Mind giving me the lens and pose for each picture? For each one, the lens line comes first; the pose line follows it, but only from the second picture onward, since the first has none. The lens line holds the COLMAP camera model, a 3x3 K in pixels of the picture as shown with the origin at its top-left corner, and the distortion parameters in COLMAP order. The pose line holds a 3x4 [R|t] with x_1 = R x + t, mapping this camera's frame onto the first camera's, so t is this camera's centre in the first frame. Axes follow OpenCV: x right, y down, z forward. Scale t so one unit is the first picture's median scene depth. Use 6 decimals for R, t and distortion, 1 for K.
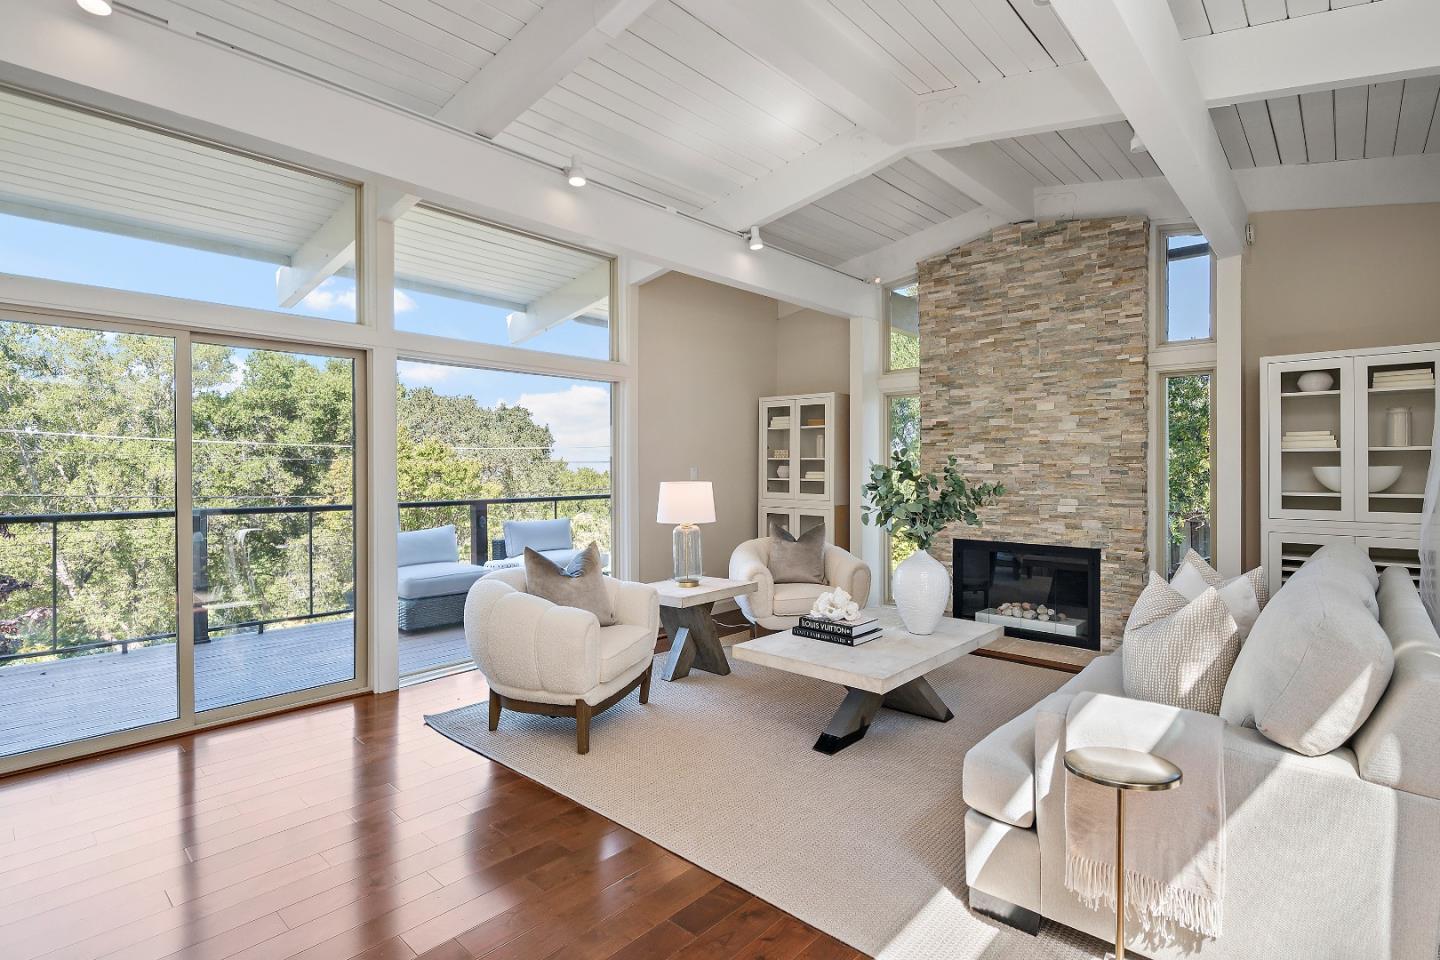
lens RADIAL K [[702.5, 0, 720.3], [0, 702.5, 466.9], [0, 0, 1]] dist [-0.006485, -0.000428]
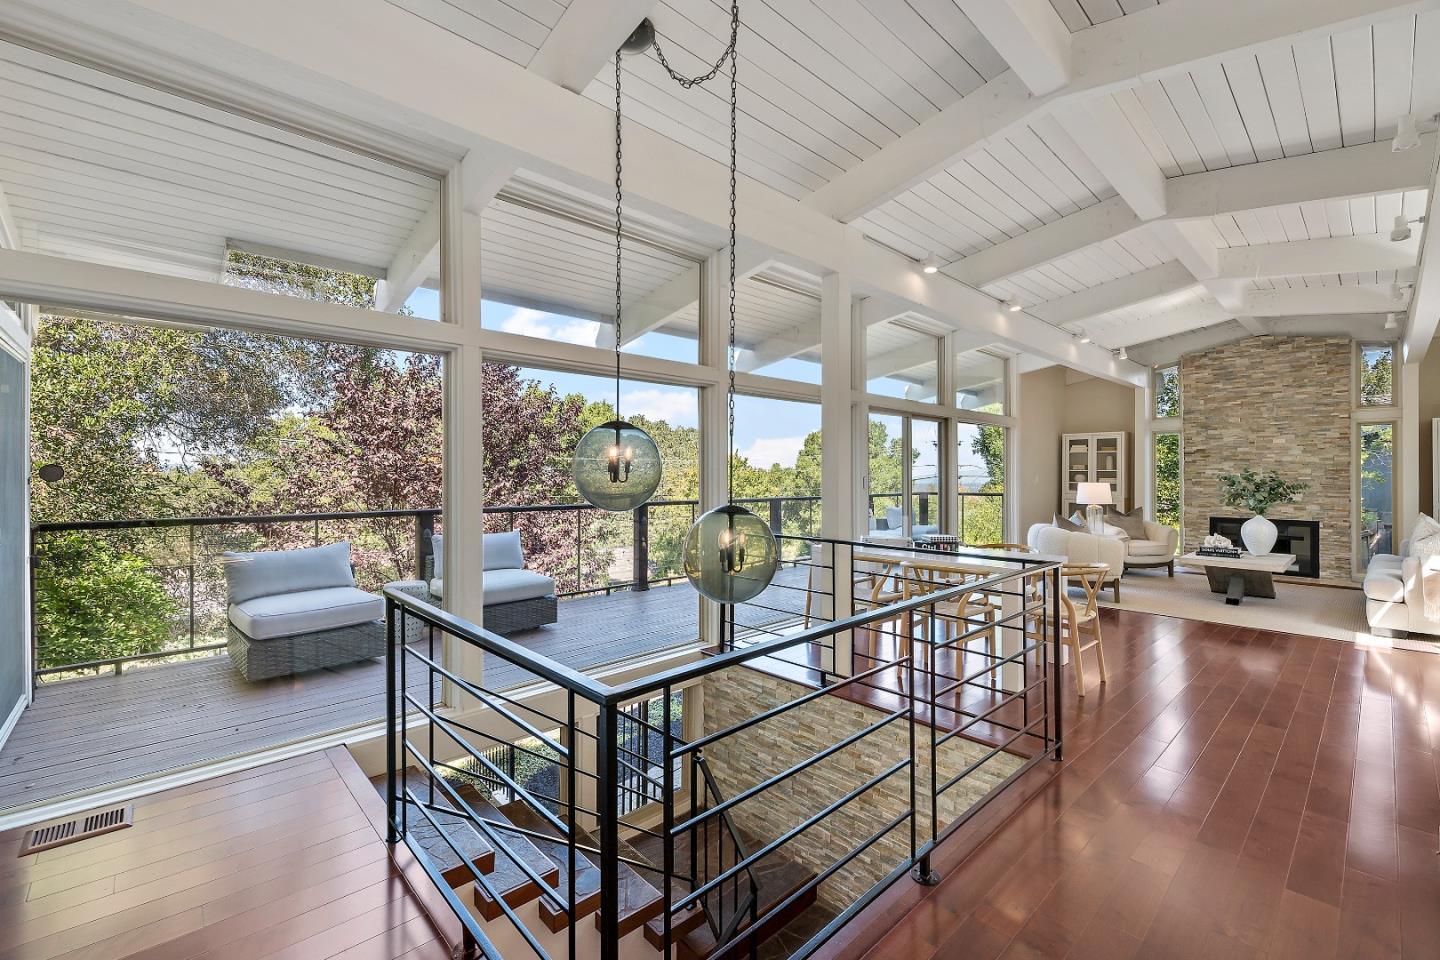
lens RADIAL K [[606.0, 0, 713.3], [0, 606.0, 474.3], [0, 0, 1]] dist [-0.001172, -0.001190]
pose [[0.994627, 0.000703, -0.103517, -0.817799], [-0.000834, 0.999999, -0.001221, 0.000502], [0.103516, 0.001301, 0.994627, -0.679381]]
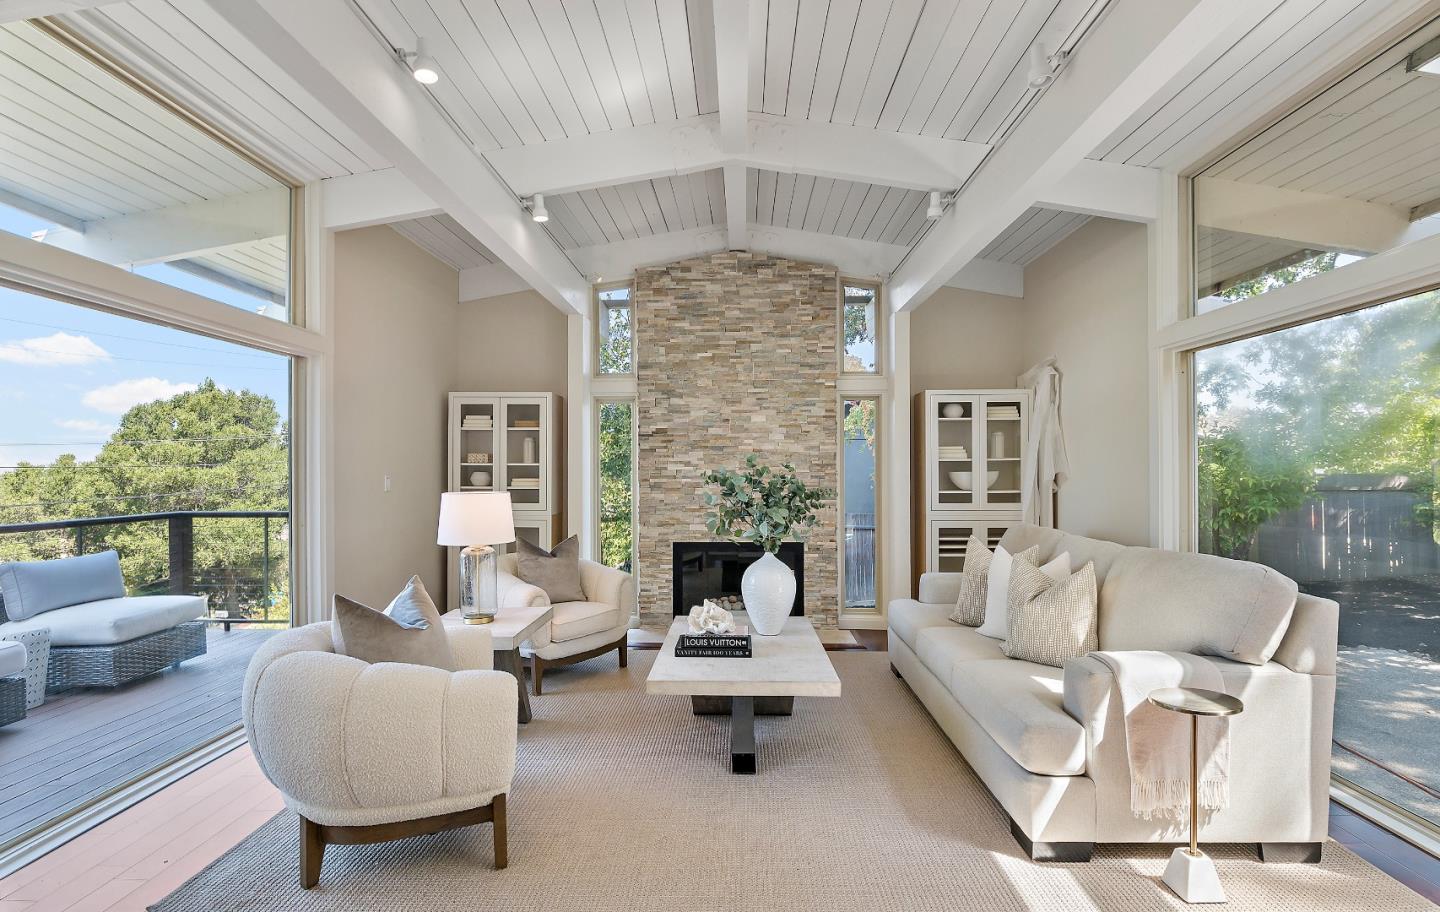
lens RADIAL K [[699.3, 0, 723.7], [0, 699.3, 469.7], [0, 0, 1]] dist [-0.006942, -0.000736]
pose [[0.762857, 0.000085, 0.646567, -0.311827], [0.002959, 0.999989, -0.003623, -0.001147], [-0.646560, 0.004677, 0.762849, 0.187620]]
